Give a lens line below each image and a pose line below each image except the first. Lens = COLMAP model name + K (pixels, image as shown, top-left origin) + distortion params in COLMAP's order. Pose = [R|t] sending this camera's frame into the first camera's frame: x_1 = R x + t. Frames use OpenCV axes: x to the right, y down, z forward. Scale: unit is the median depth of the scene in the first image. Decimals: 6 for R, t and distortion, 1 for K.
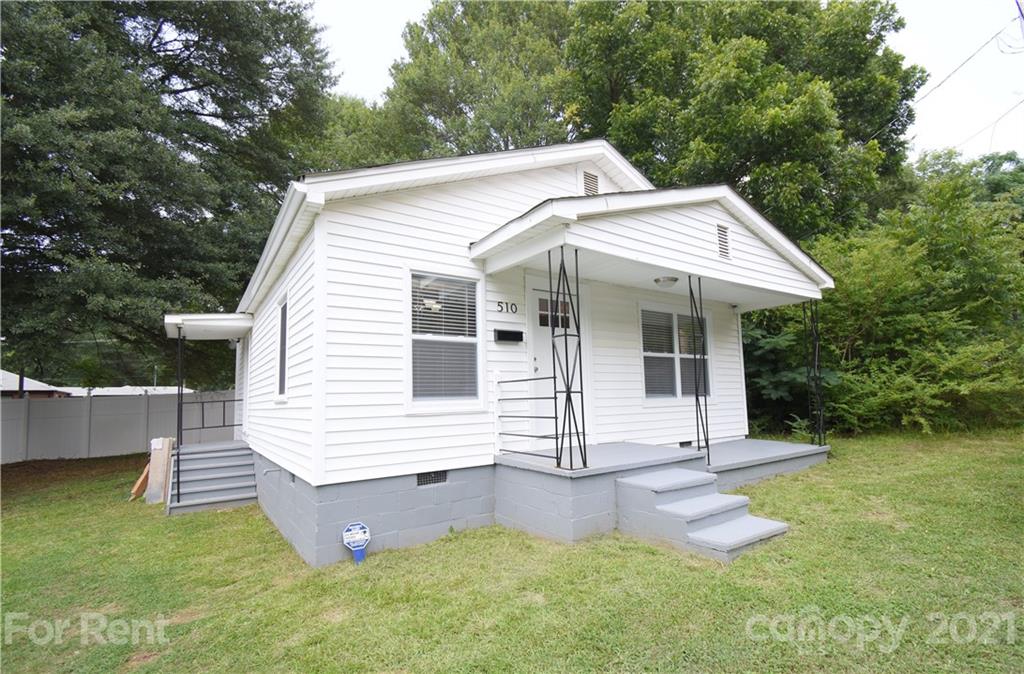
lens RADIAL K [[470.2, 0, 535.6], [0, 470.2, 355.2], [0, 0, 1]] dist [0.021208, -0.025575]
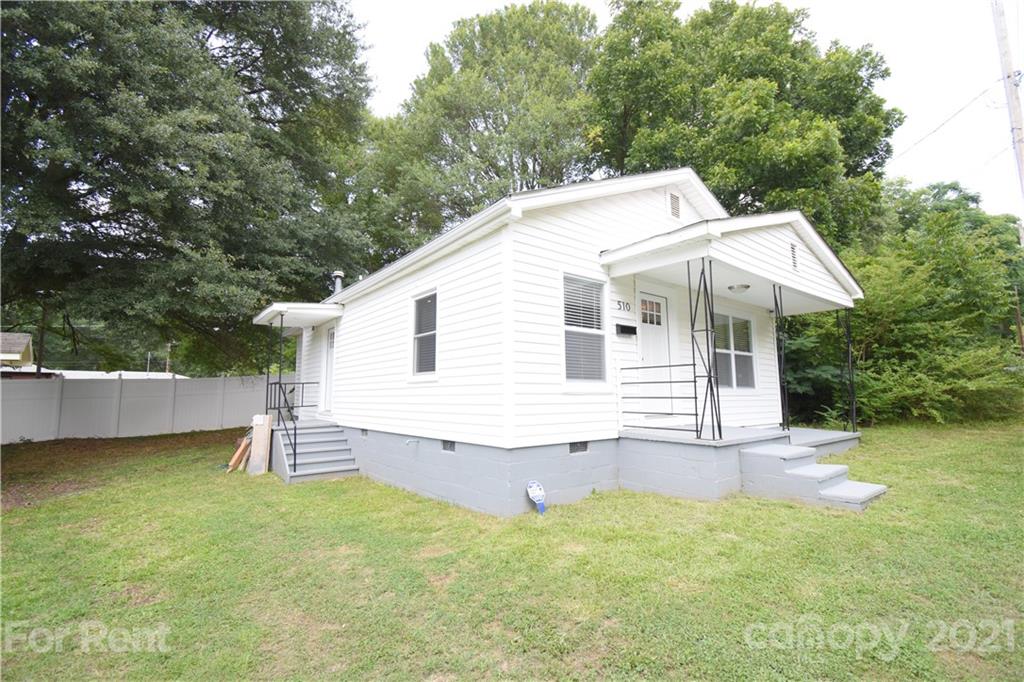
lens RADIAL K [[449.9, 0, 513.0], [0, 449.9, 340.1], [0, 0, 1]] dist [0.024242, -0.027834]
pose [[0.998699, 0.028818, 0.042058, -0.271641], [-0.027624, 0.999206, -0.028697, 0.017146], [-0.042852, 0.027498, 0.998703, -0.084066]]
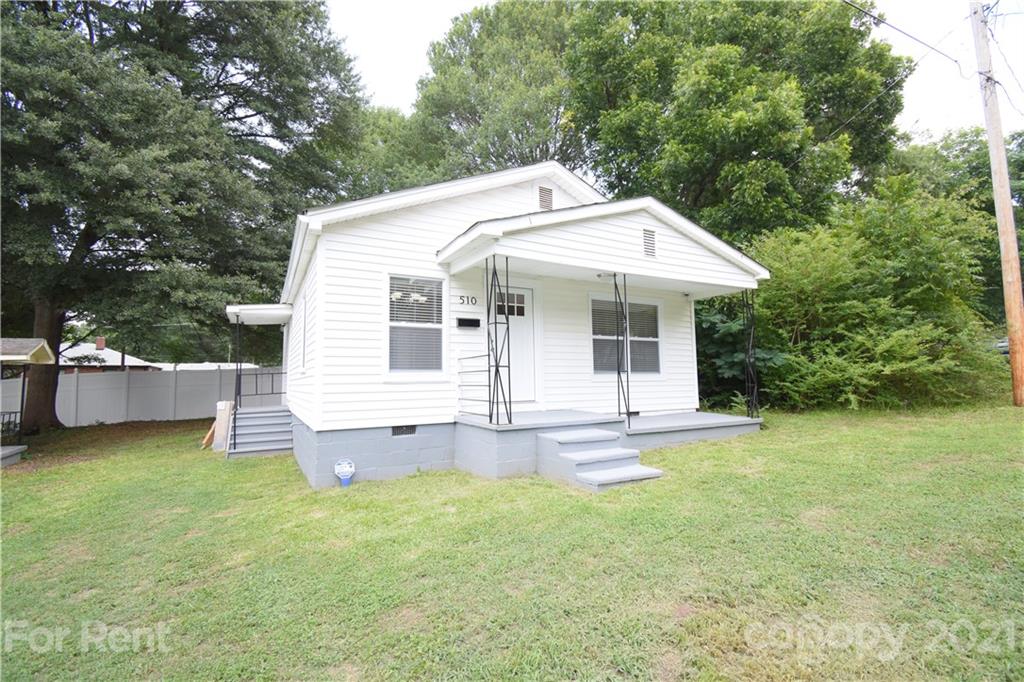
lens RADIAL K [[449.9, 0, 513.0], [0, 449.9, 340.1], [0, 0, 1]] dist [0.024242, -0.027834]
pose [[0.992417, 0.002938, -0.122881, 0.148729], [-0.002048, 0.999971, 0.007370, -0.002463], [0.122899, -0.007063, 0.992394, -0.136769]]
